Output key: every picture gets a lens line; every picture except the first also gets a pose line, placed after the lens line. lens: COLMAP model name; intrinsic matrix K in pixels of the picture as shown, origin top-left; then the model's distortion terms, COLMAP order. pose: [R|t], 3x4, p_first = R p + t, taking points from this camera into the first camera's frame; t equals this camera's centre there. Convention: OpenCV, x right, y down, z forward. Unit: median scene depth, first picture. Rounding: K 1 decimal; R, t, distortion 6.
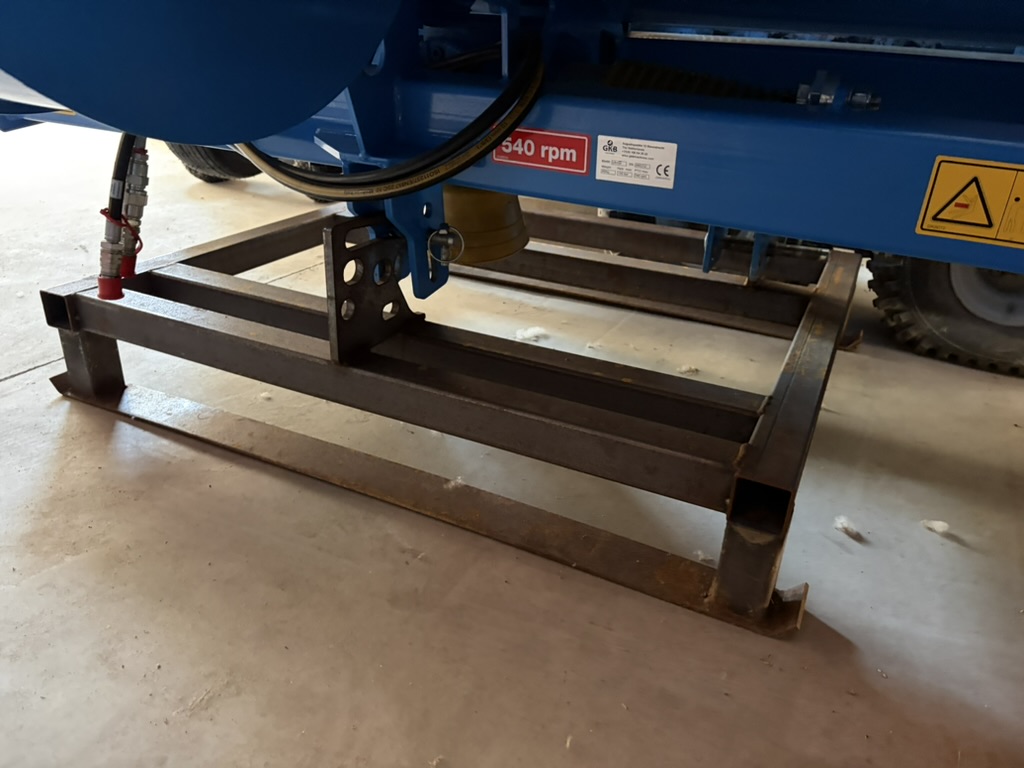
lens RADIAL K [[784.0, 0, 501.9], [0, 784.0, 387.0], [0, 0, 1]] dist [0.031413, -0.046694]
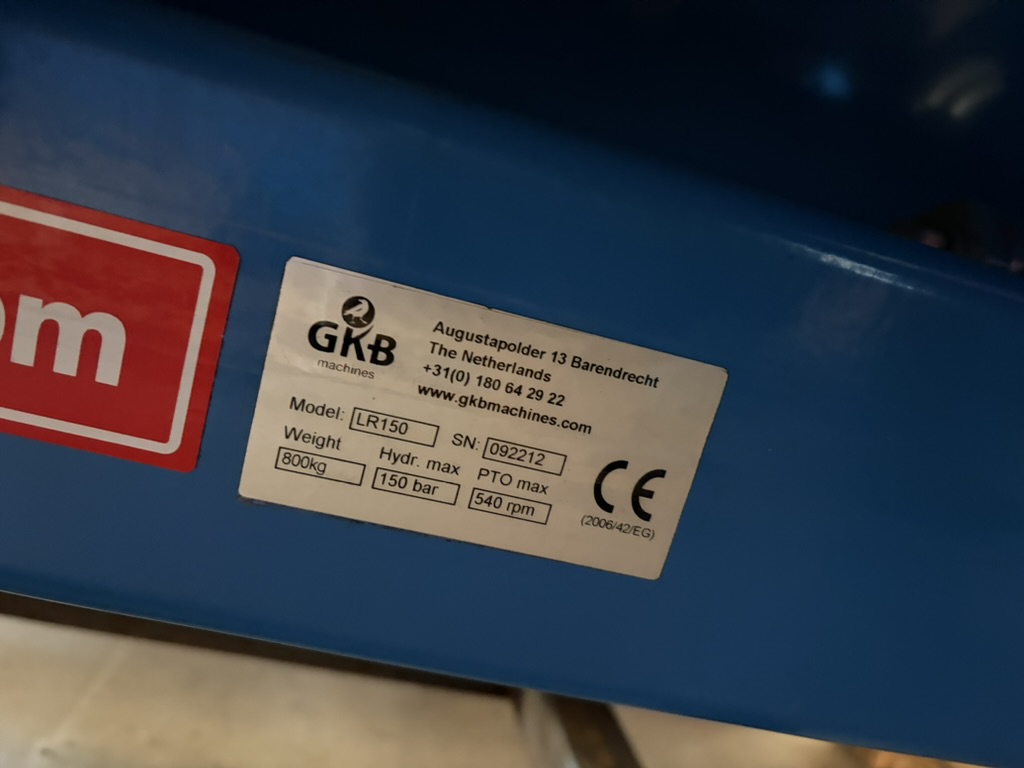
lens RADIAL K [[784.0, 0, 501.9], [0, 784.0, 387.0], [0, 0, 1]] dist [0.031413, -0.046694]
pose [[0.797668, 0.106591, 0.593603, 0.046699], [0.048220, 0.969835, -0.238946, -0.189510], [-0.601166, 0.219223, 0.768466, 0.641777]]
